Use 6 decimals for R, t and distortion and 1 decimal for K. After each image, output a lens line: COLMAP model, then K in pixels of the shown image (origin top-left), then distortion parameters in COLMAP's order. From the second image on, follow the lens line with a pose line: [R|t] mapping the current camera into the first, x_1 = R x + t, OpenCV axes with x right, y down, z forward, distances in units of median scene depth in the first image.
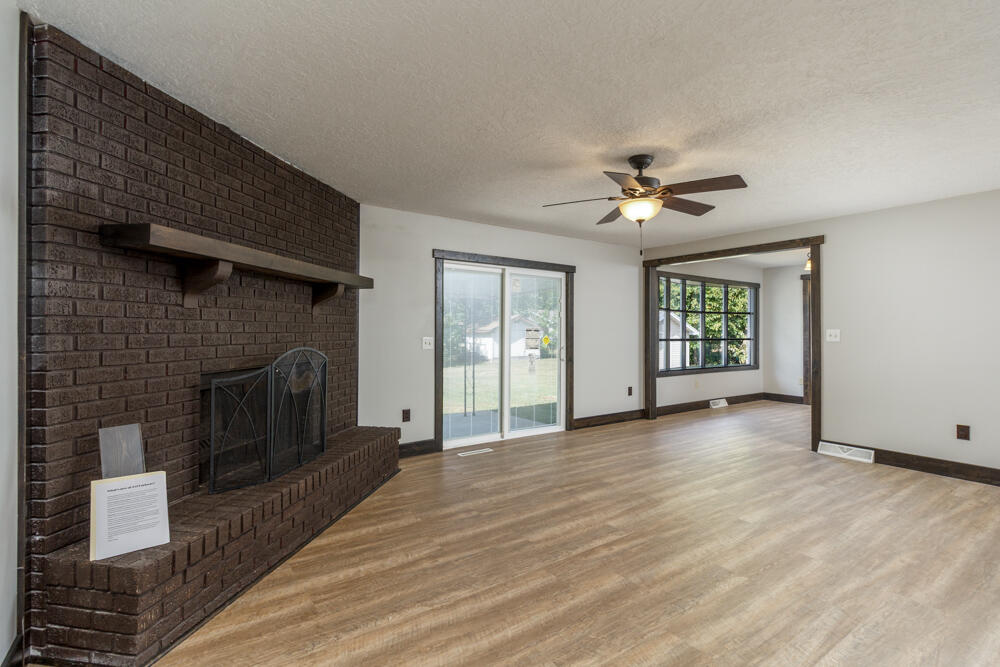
lens RADIAL K [[471.9, 0, 493.3], [0, 471.9, 330.0], [0, 0, 1]] dist [0.001635, 0.000763]
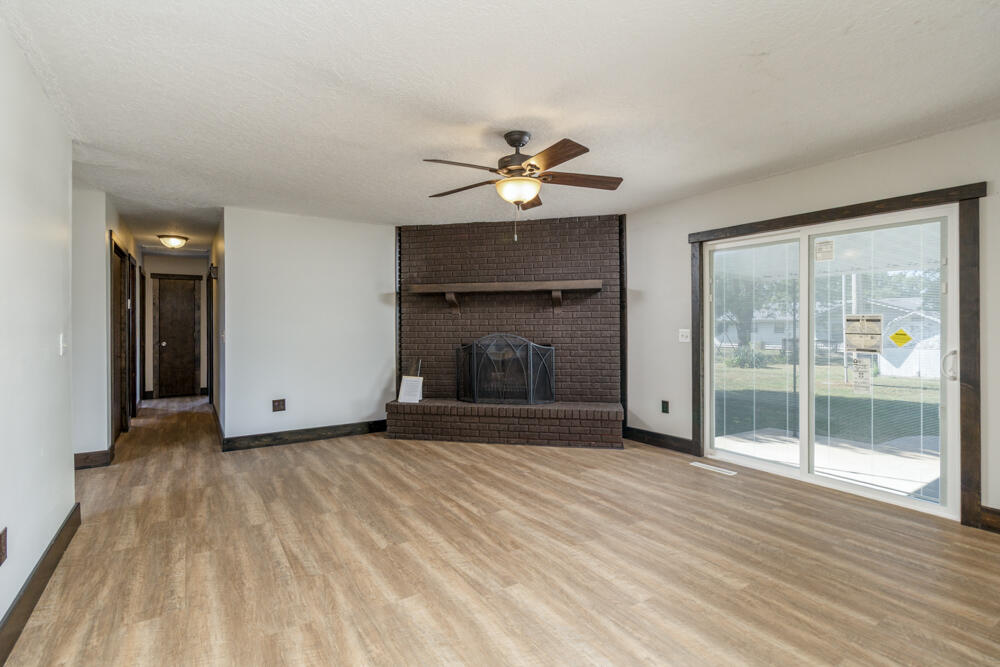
lens RADIAL K [[471.9, 0, 493.3], [0, 471.9, 330.0], [0, 0, 1]] dist [0.001635, 0.000763]
pose [[-0.031549, 0.008580, -0.999465, 1.304743], [0.007469, 0.999937, 0.008348, 0.008808], [0.999474, -0.007201, -0.031611, 1.043002]]
